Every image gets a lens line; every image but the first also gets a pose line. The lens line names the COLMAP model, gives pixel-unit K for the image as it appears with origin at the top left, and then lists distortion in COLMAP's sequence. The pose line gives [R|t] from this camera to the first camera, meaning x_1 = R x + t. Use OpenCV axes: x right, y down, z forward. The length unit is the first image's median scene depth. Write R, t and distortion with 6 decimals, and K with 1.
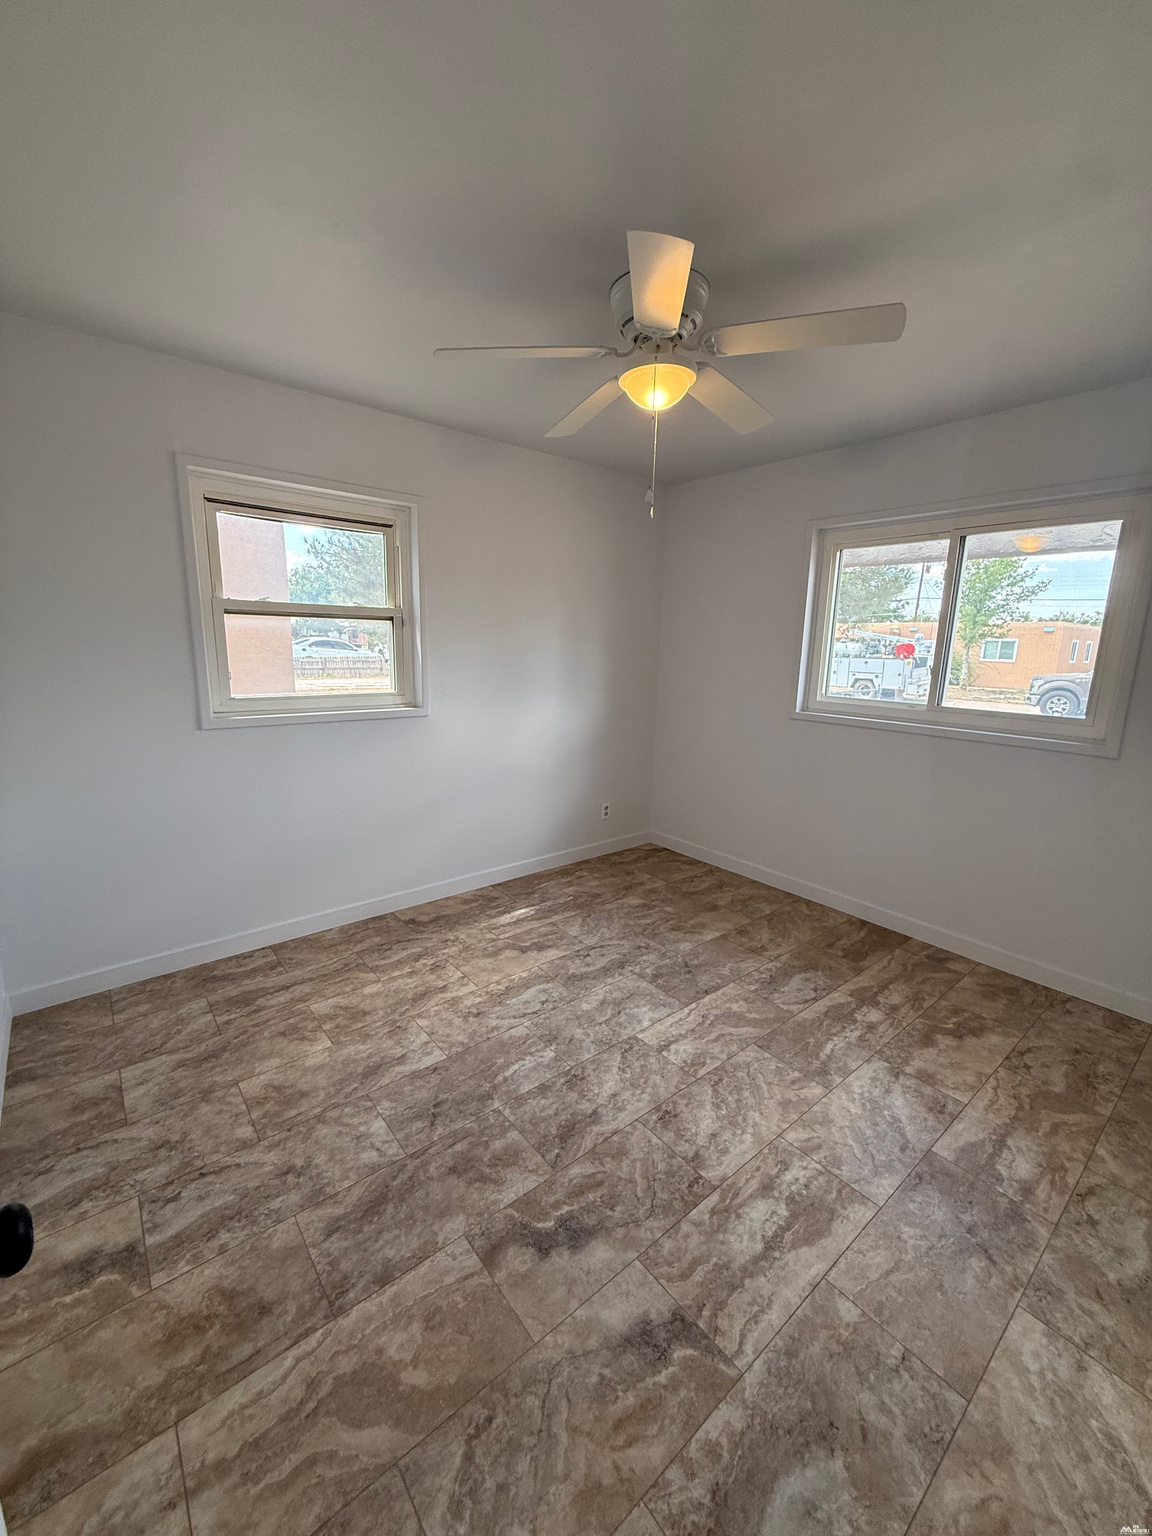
lens RADIAL K [[610.8, 0, 569.4], [0, 610.8, 773.1], [0, 0, 1]] dist [-0.002118, 0.000716]
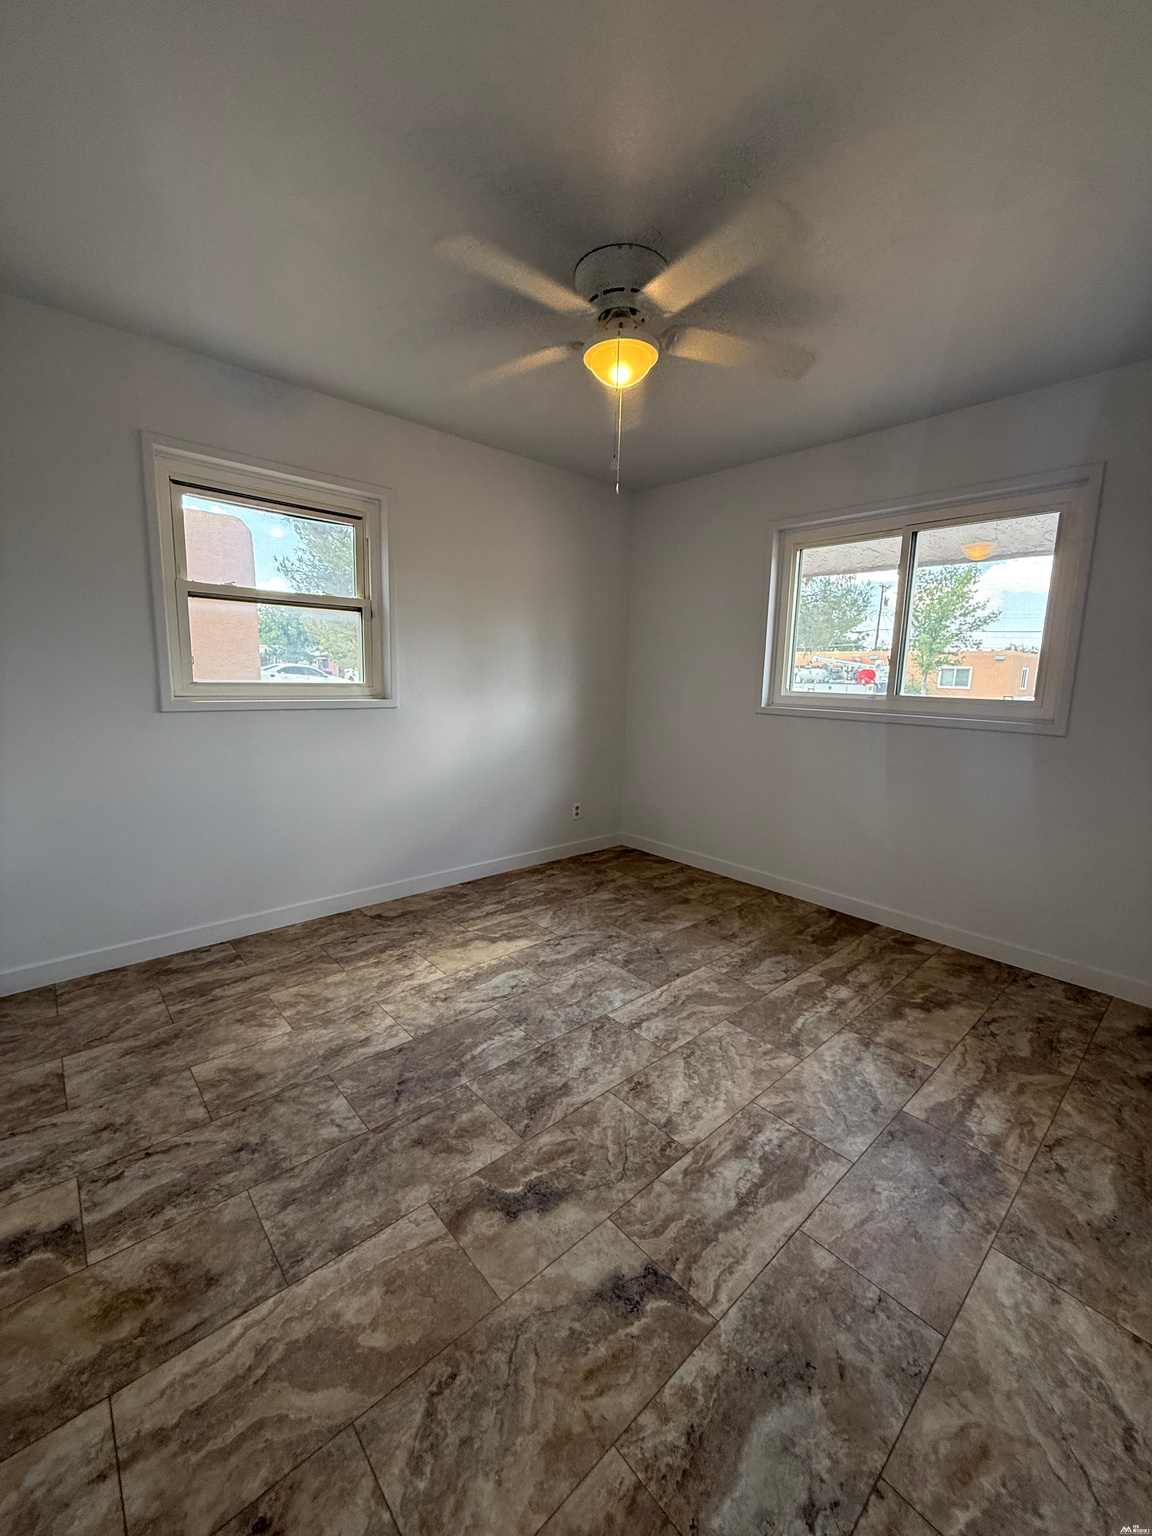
lens RADIAL K [[610.8, 0, 569.4], [0, 610.8, 773.3], [0, 0, 1]] dist [-0.002118, 0.000716]
pose [[0.998978, -0.004505, 0.044985, 0.007773], [0.006727, 0.998758, -0.049372, 0.123692], [-0.044706, 0.049624, 0.997767, 0.002562]]
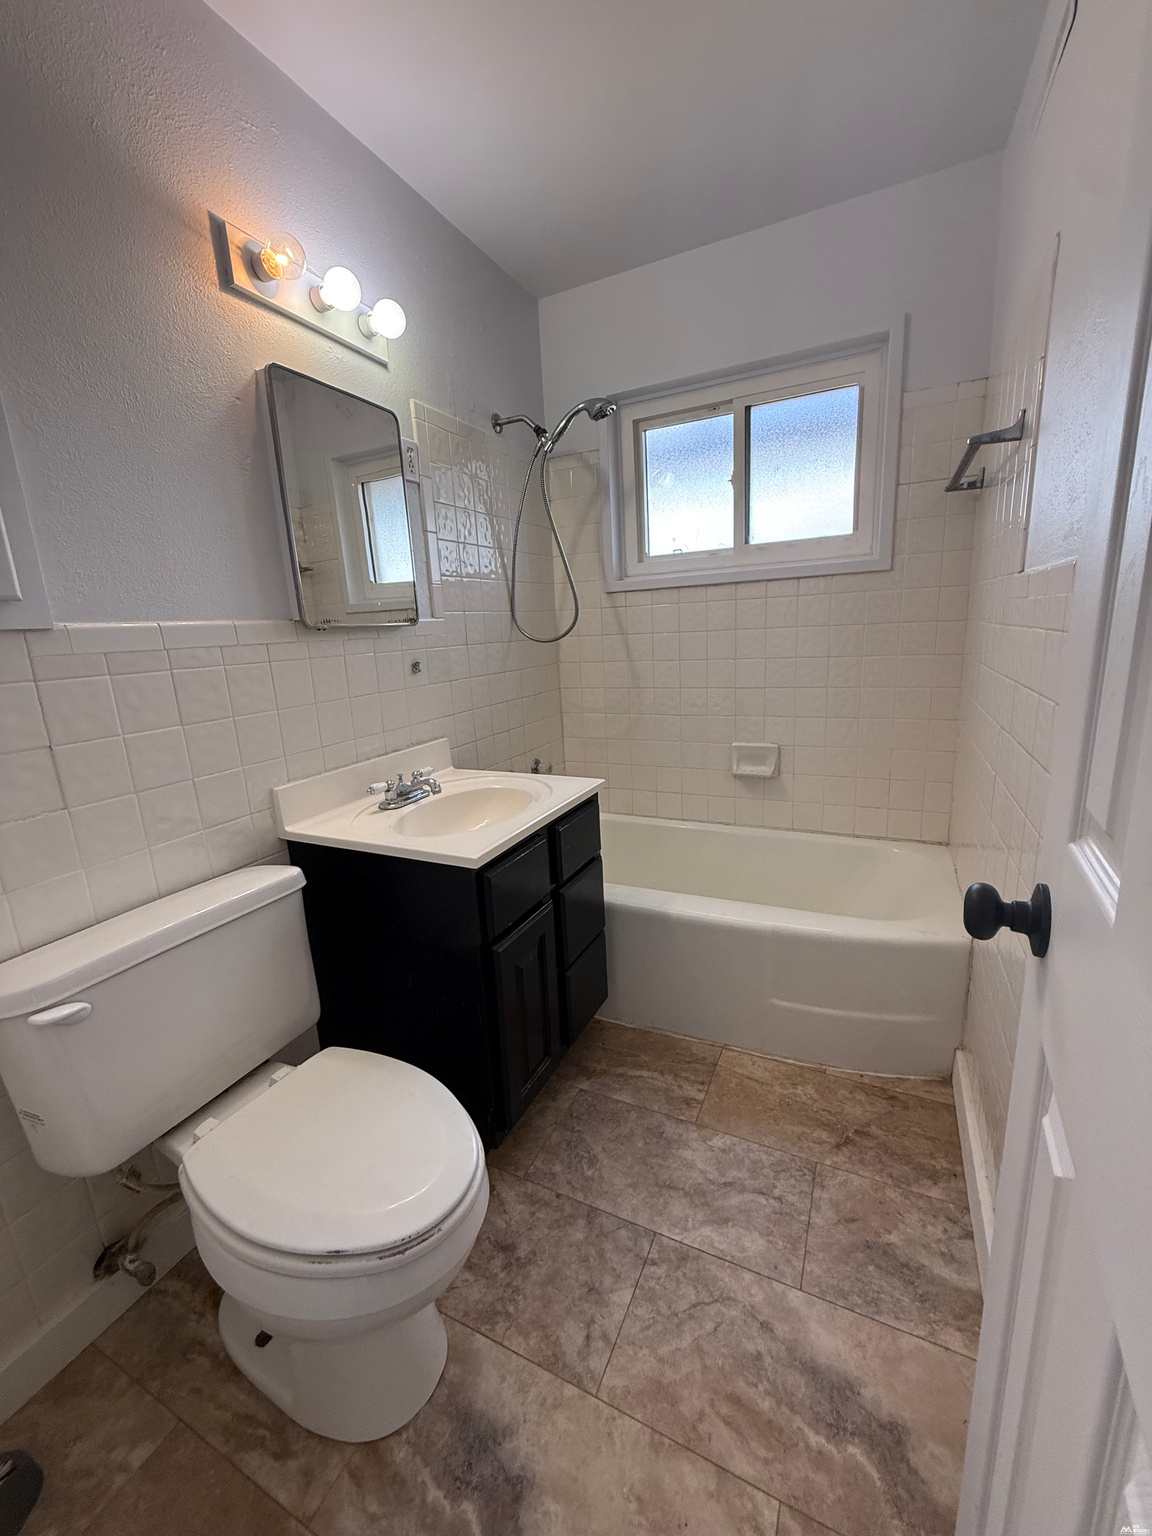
lens RADIAL K [[610.8, 0, 584.6], [0, 610.8, 766.7], [0, 0, 1]] dist [-0.002118, 0.000716]
pose [[-0.442442, -0.204706, 0.873121, -0.277951], [0.229966, 0.915147, 0.331091, -0.117575], [-0.866811, 0.347277, -0.357824, 1.137982]]
